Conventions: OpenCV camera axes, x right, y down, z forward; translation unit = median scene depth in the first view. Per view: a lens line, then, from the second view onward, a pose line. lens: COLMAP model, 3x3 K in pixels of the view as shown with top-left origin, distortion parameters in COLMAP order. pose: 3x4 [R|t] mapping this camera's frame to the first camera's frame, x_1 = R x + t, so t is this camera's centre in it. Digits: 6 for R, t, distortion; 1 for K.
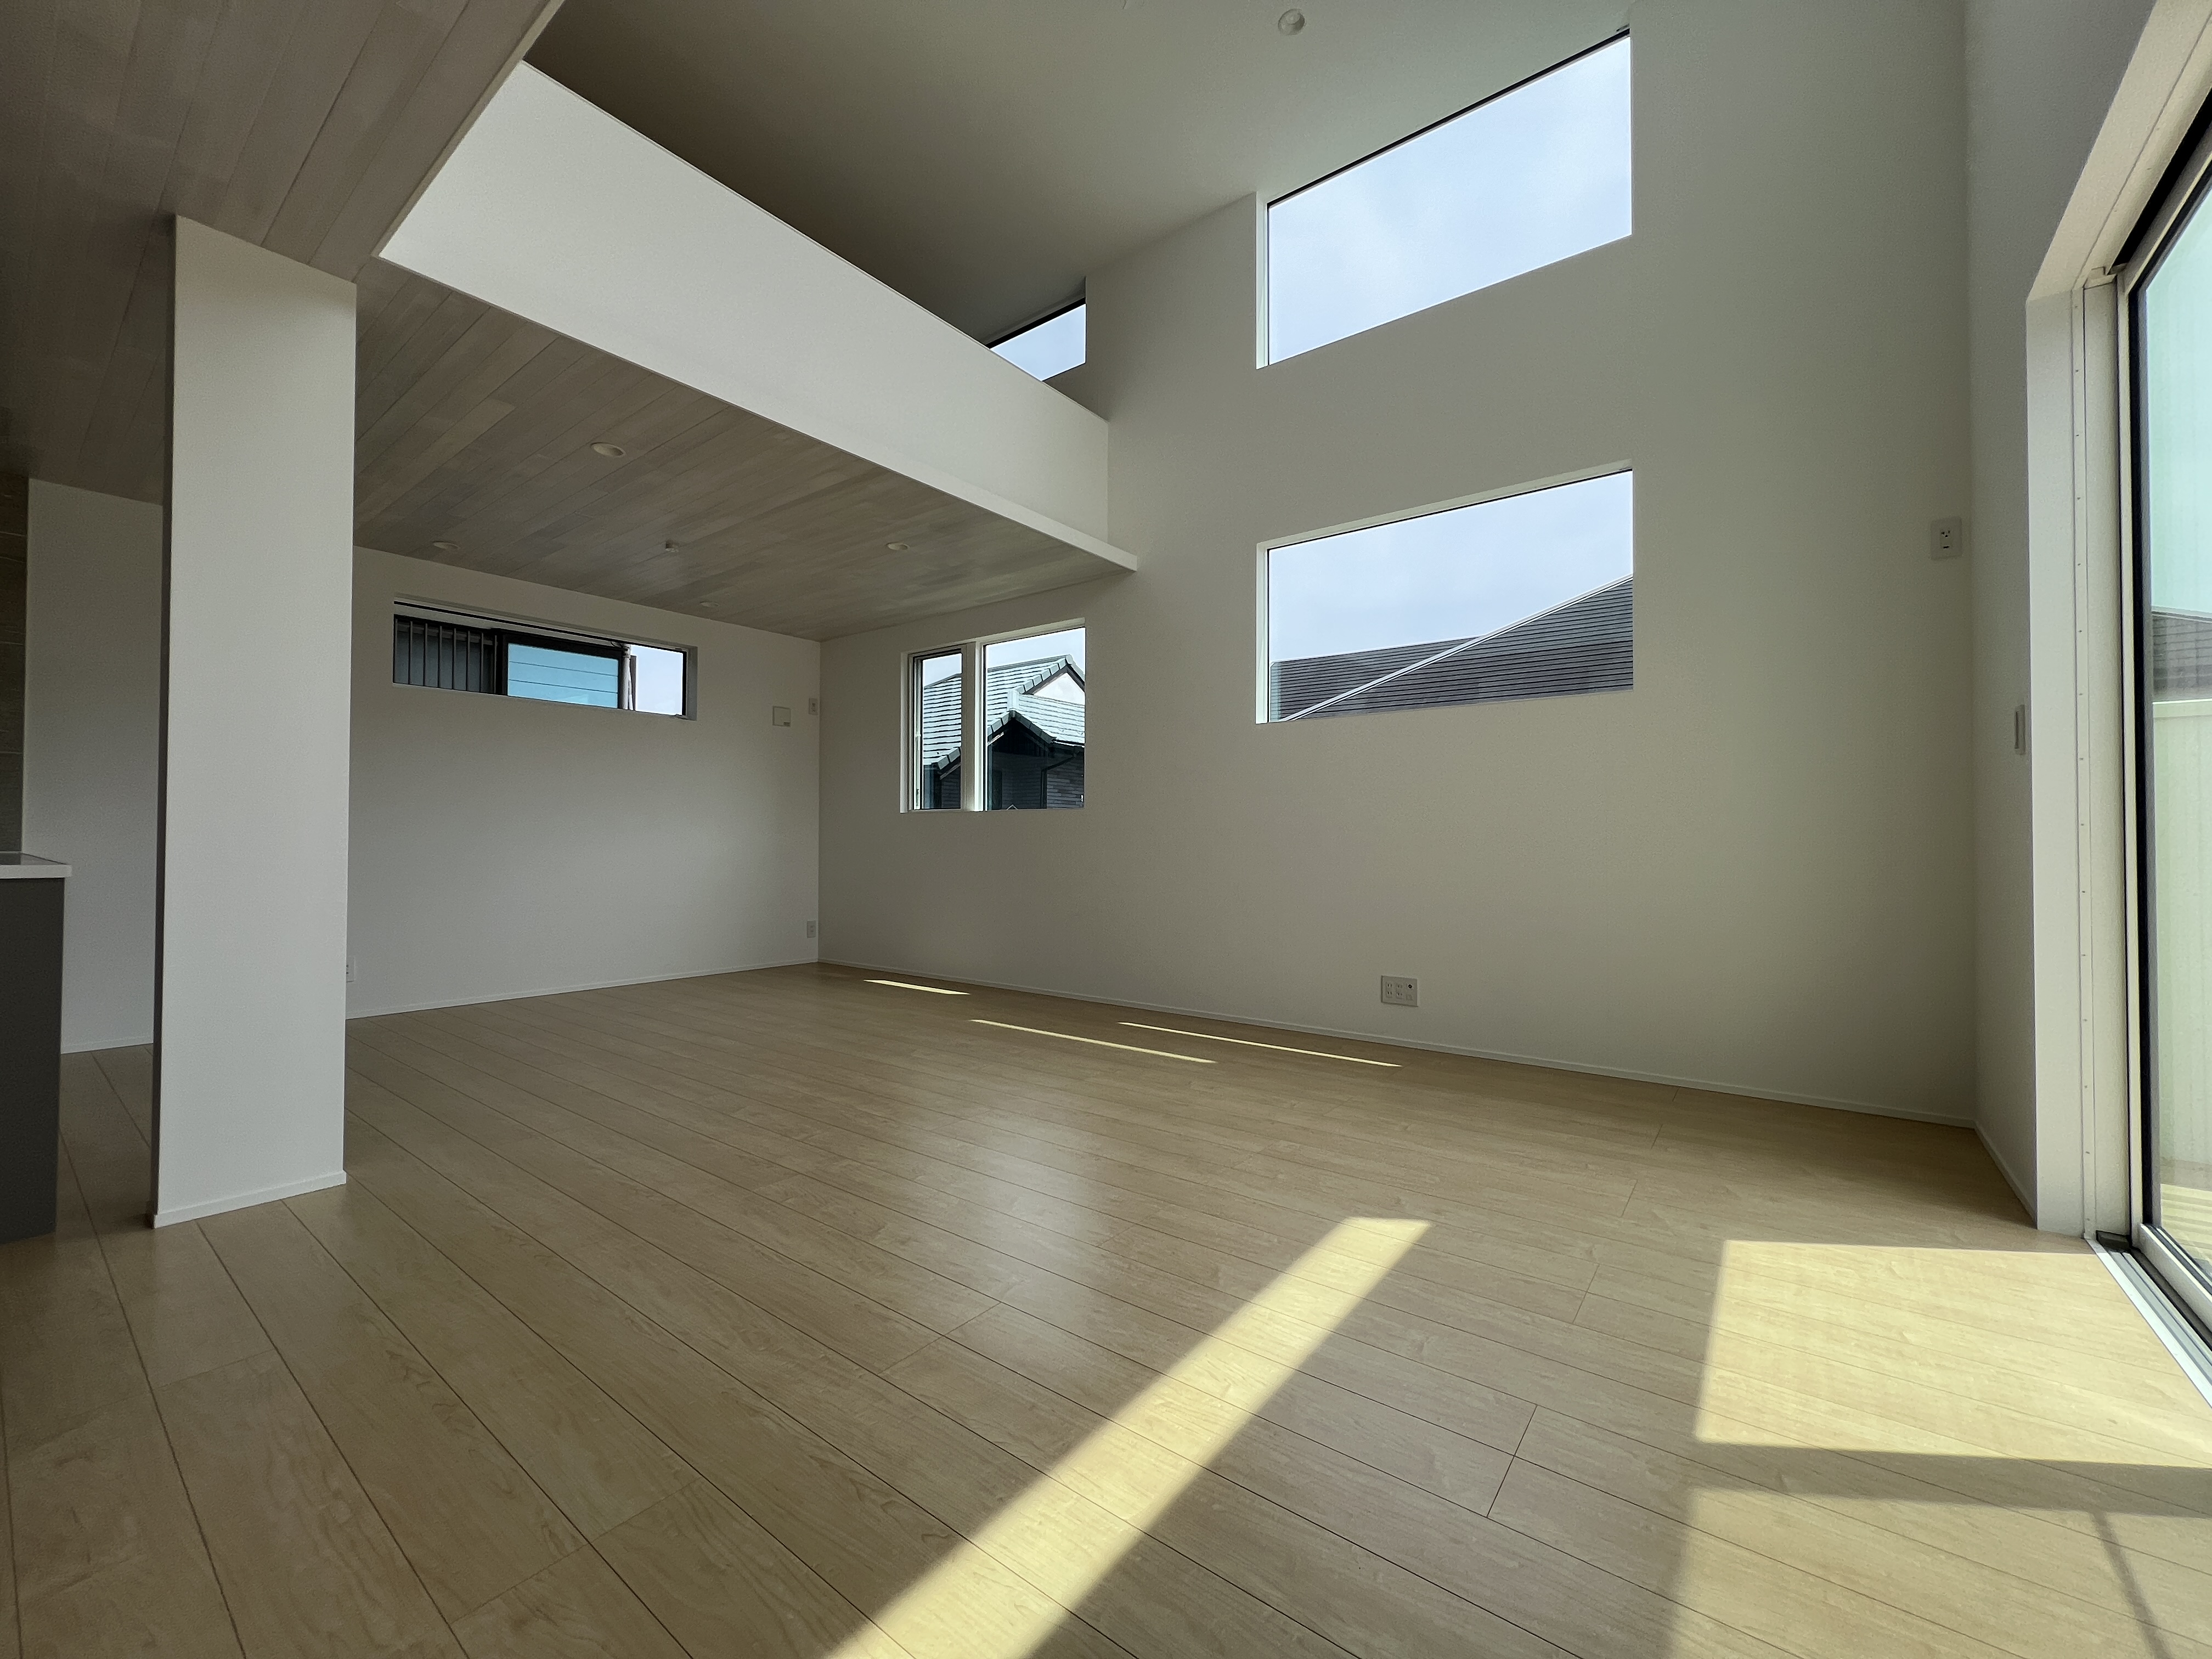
lens RADIAL K [[886.4, 0, 1103.1], [0, 886.4, 827.2], [0, 0, 1]] dist [0.000049, 0.000647]
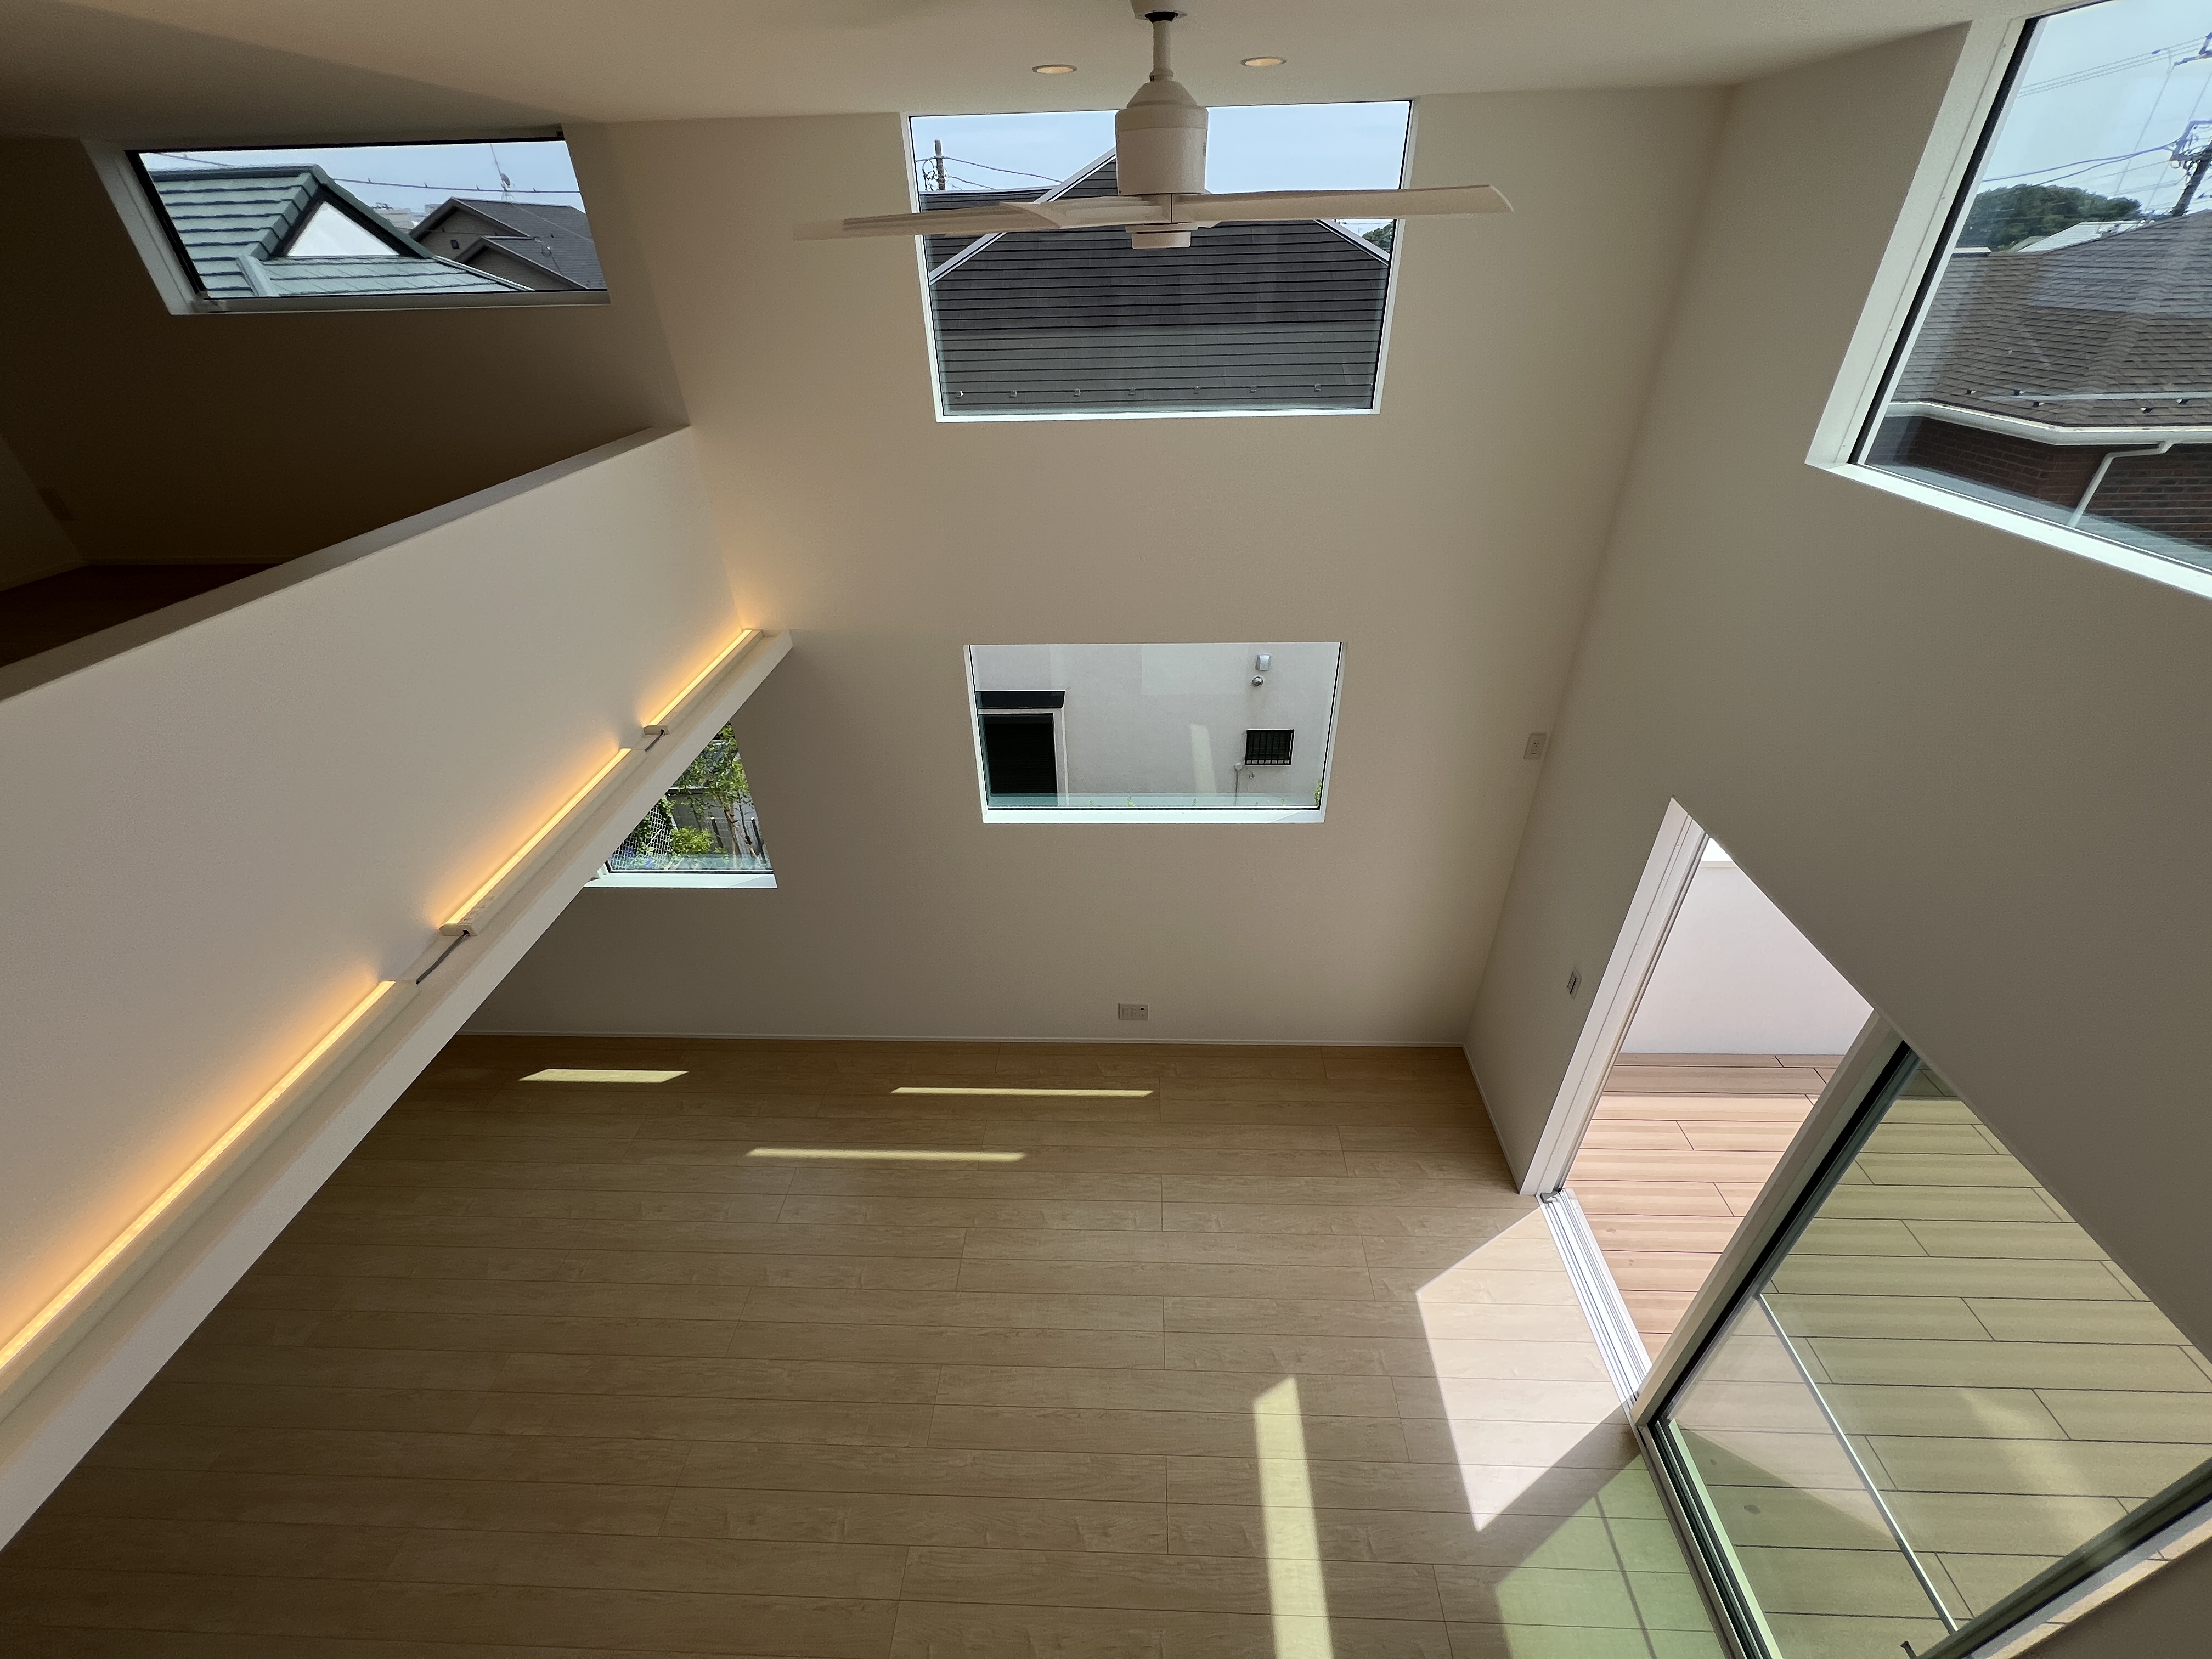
lens RADIAL K [[886.4, 0, 1114.5], [0, 886.4, 838.9], [0, 0, 1]] dist [0.000049, 0.000647]
pose [[0.810312, -0.345048, 0.473641, -0.242477], [0.014578, 0.819884, 0.572345, -0.908934], [-0.585817, -0.456873, 0.669392, 0.366228]]
